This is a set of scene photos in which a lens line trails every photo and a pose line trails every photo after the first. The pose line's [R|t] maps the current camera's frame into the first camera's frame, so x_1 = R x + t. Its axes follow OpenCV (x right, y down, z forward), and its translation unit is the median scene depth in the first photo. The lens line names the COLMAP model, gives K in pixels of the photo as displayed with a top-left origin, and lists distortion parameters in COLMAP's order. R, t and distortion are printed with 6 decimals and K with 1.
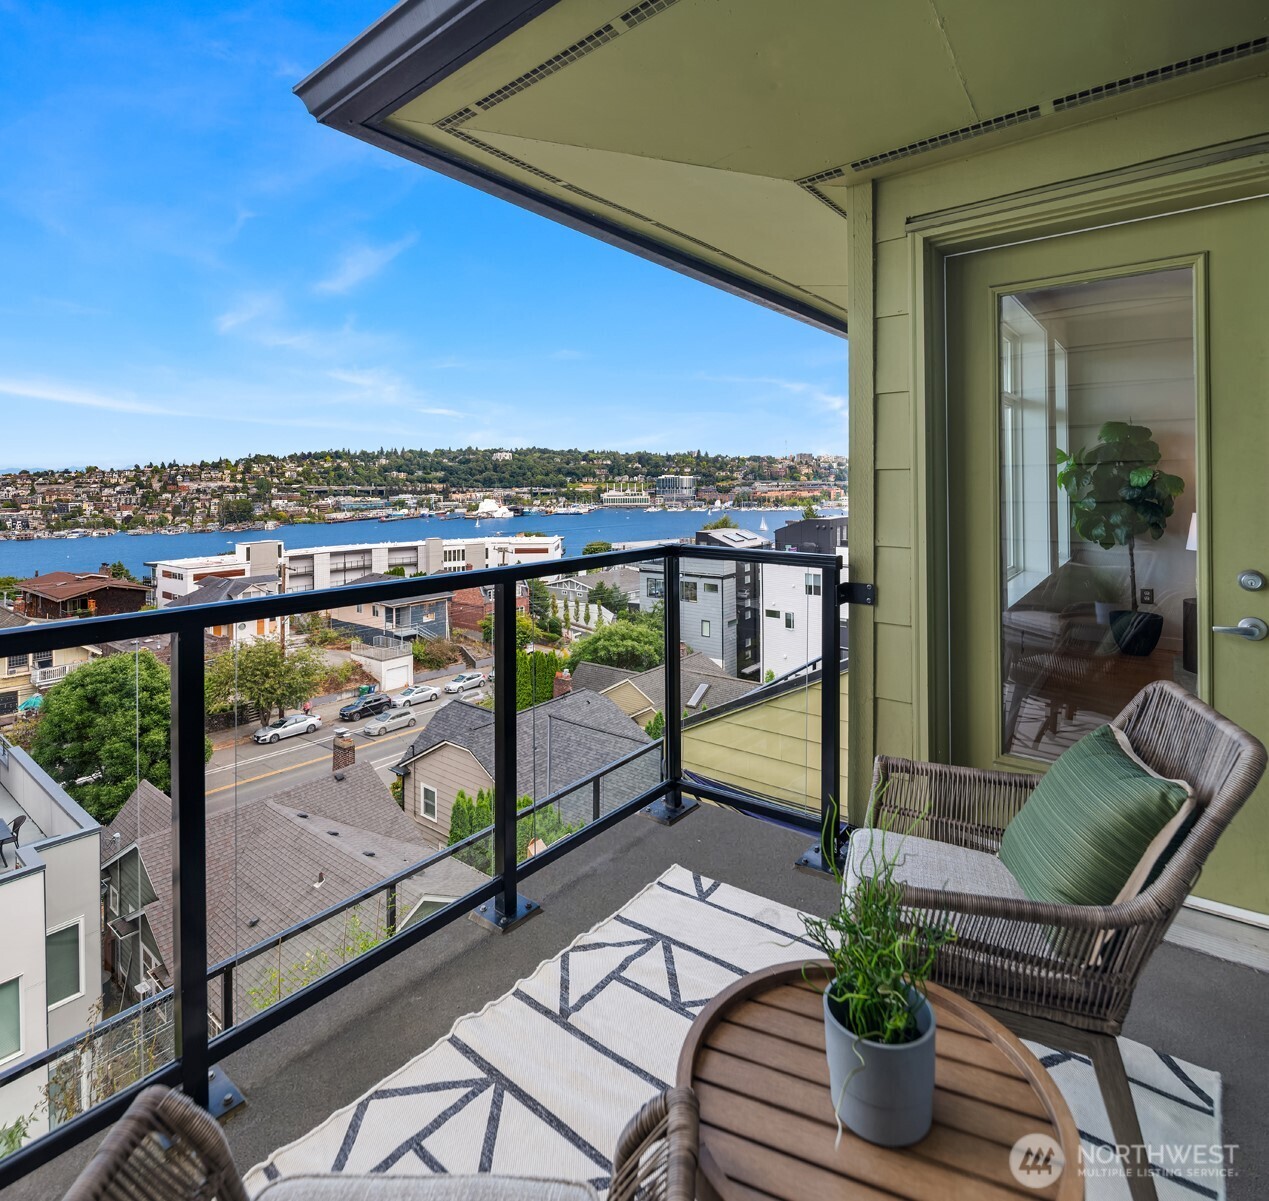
lens RADIAL K [[701.8, 0, 638.5], [0, 701.8, 610.0], [0, 0, 1]] dist [-0.034174, 0.000090]
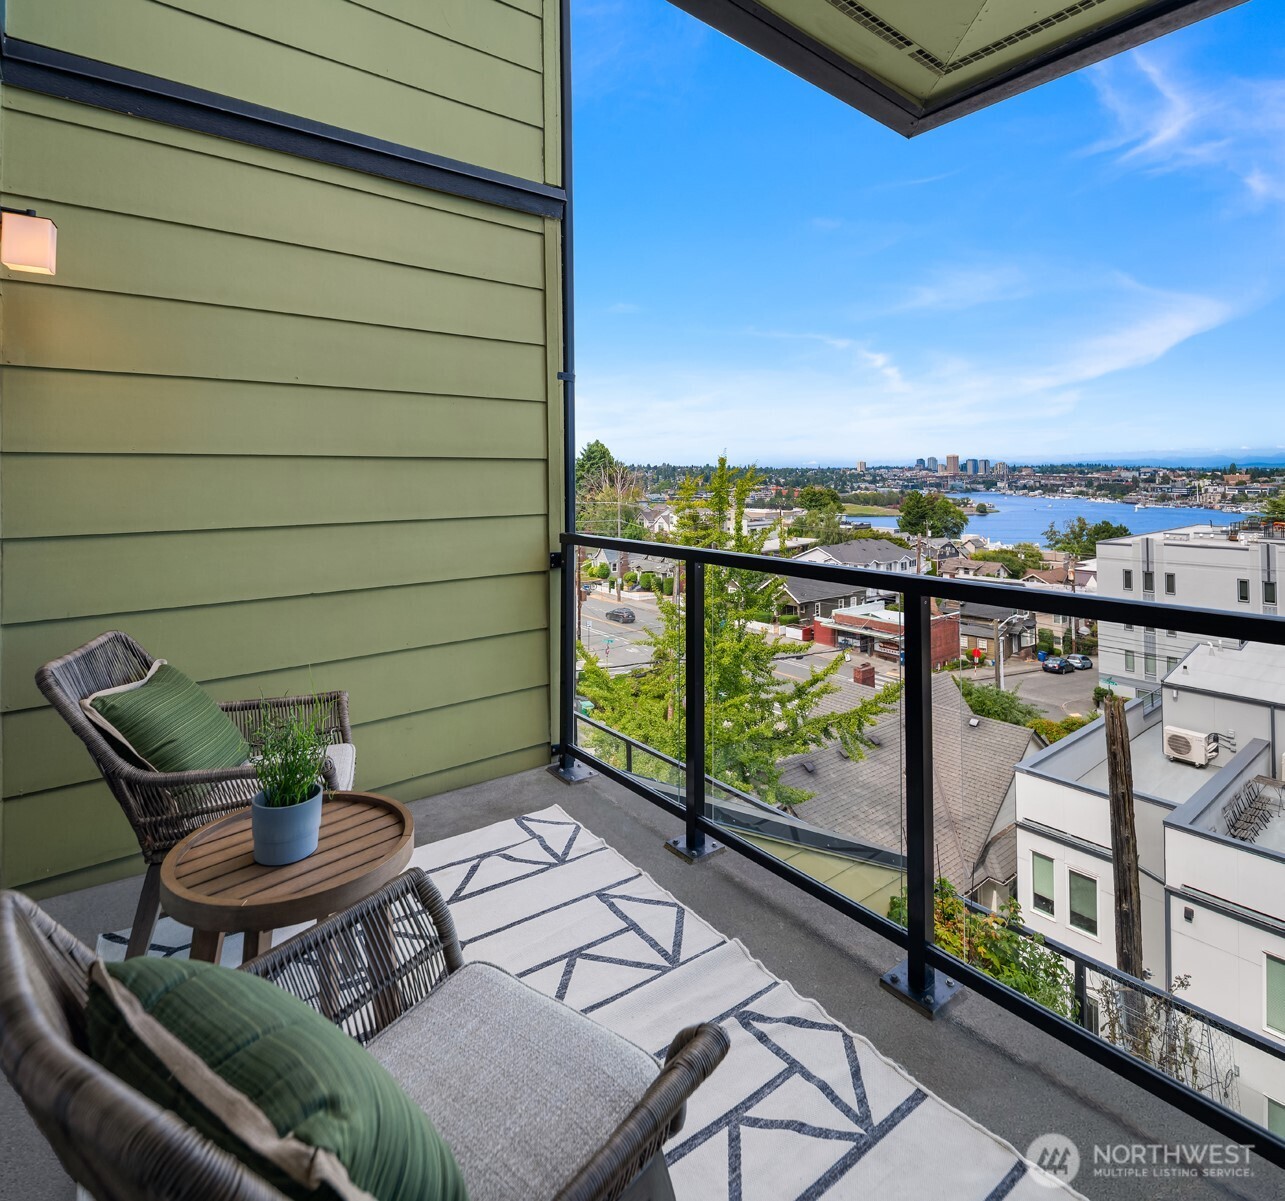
lens RADIAL K [[662.9, 0, 647.3], [0, 662.9, 591.3], [0, 0, 1]] dist [-0.007178, -0.002226]
pose [[-0.245833, 0.153638, -0.957059, 0.690779], [-0.178570, 0.963281, 0.200504, -0.153037], [0.952722, 0.220193, -0.209371, 0.886022]]
